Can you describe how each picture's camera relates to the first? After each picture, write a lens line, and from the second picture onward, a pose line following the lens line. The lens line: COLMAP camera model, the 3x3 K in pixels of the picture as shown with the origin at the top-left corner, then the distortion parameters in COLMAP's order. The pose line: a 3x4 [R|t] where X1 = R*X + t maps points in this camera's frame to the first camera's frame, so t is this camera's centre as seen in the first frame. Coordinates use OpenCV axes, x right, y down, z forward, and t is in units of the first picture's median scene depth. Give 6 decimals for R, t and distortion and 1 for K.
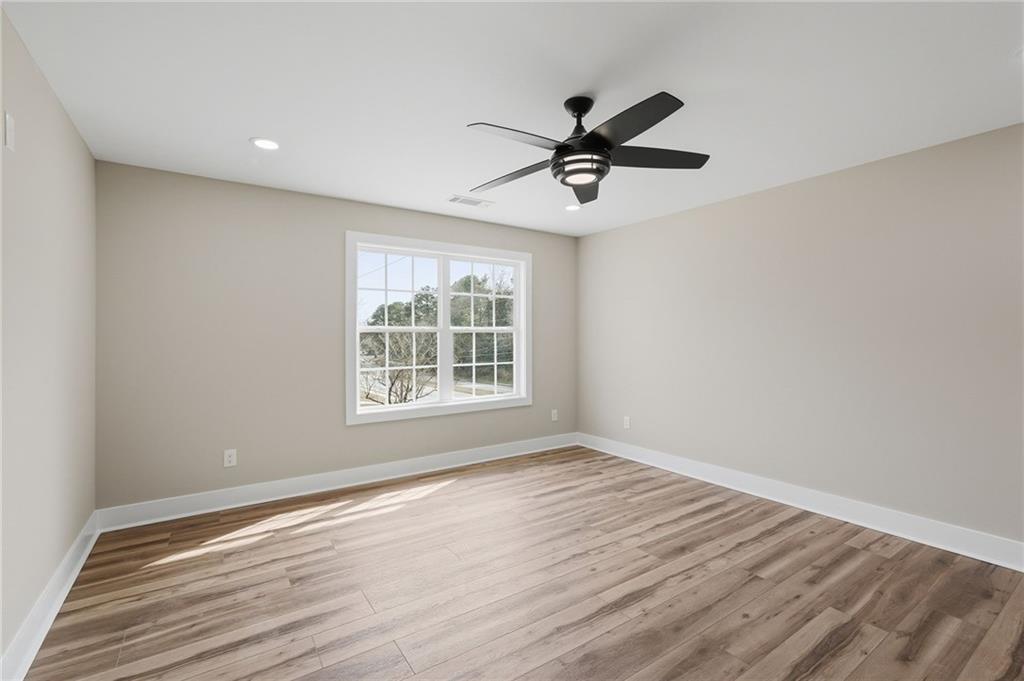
lens RADIAL K [[451.9, 0, 515.2], [0, 451.9, 340.0], [0, 0, 1]] dist [-0.011014, 0.000134]
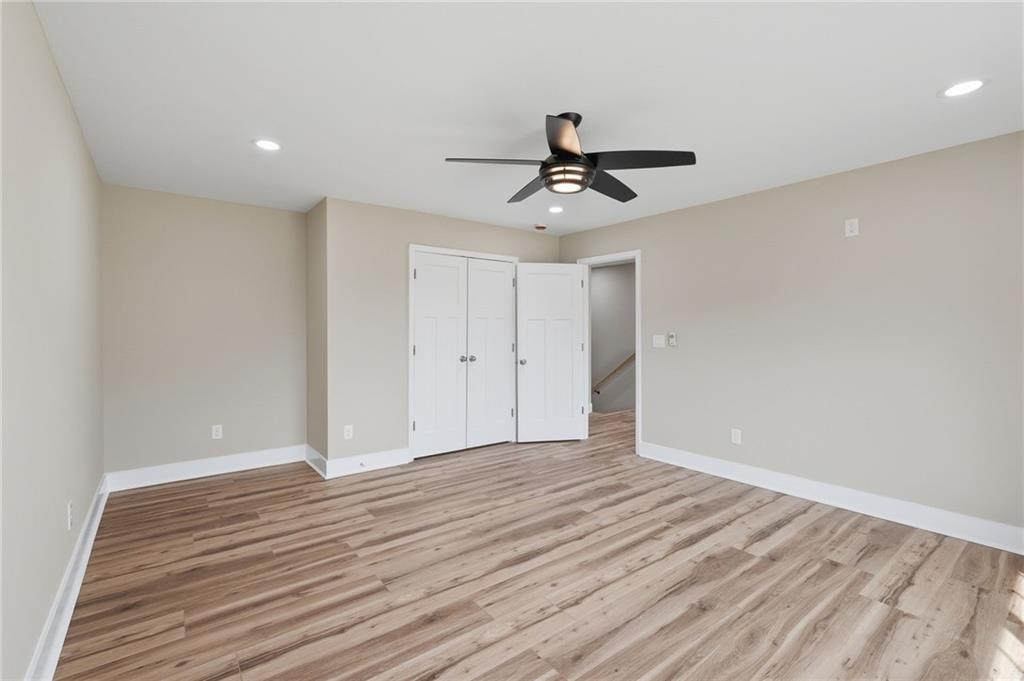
lens RADIAL K [[451.9, 0, 515.2], [0, 451.9, 340.0], [0, 0, 1]] dist [-0.011014, 0.000134]
pose [[-0.998240, 0.001106, -0.059289, 0.313628], [-0.000634, 0.999570, 0.029310, -0.017316], [0.059296, 0.029296, -0.997810, 1.940060]]
